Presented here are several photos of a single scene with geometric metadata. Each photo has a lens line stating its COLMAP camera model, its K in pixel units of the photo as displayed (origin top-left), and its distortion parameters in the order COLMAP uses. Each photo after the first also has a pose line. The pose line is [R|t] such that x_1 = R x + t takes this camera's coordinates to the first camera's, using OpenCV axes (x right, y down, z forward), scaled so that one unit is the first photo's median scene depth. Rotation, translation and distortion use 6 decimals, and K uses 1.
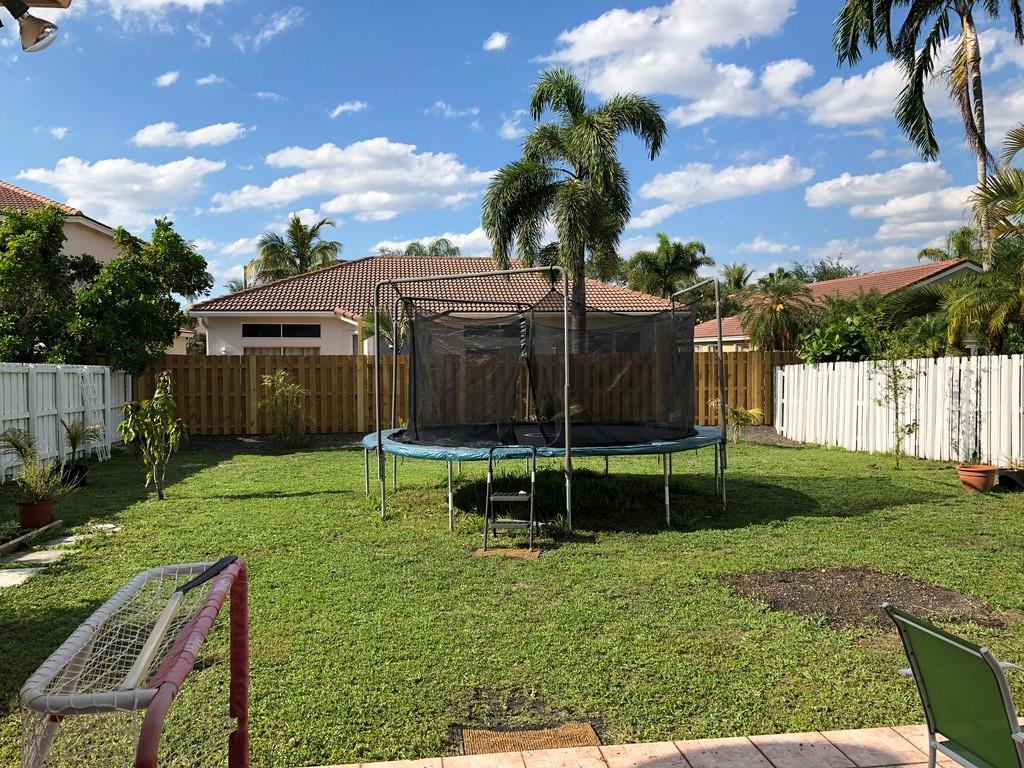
lens RADIAL K [[838.2, 0, 510.5], [0, 838.2, 388.4], [0, 0, 1]] dist [0.016432, 0.002855]
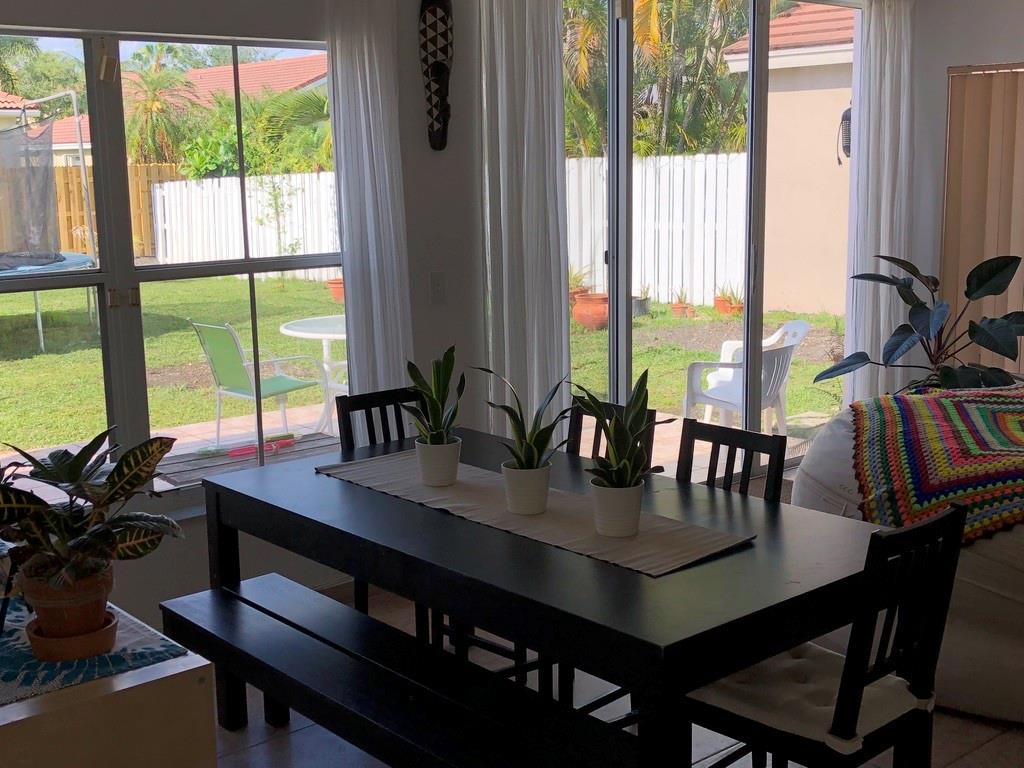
lens RADIAL K [[1261.4, 0, 512.5], [0, 1261.4, 385.0], [0, 0, 1]] dist [0.006688, 0.000000]
pose [[0.842793, -0.102023, 0.528480, -0.064558], [0.030863, 0.989416, 0.141787, 0.004474], [-0.537352, -0.103187, 0.837022, -0.258820]]
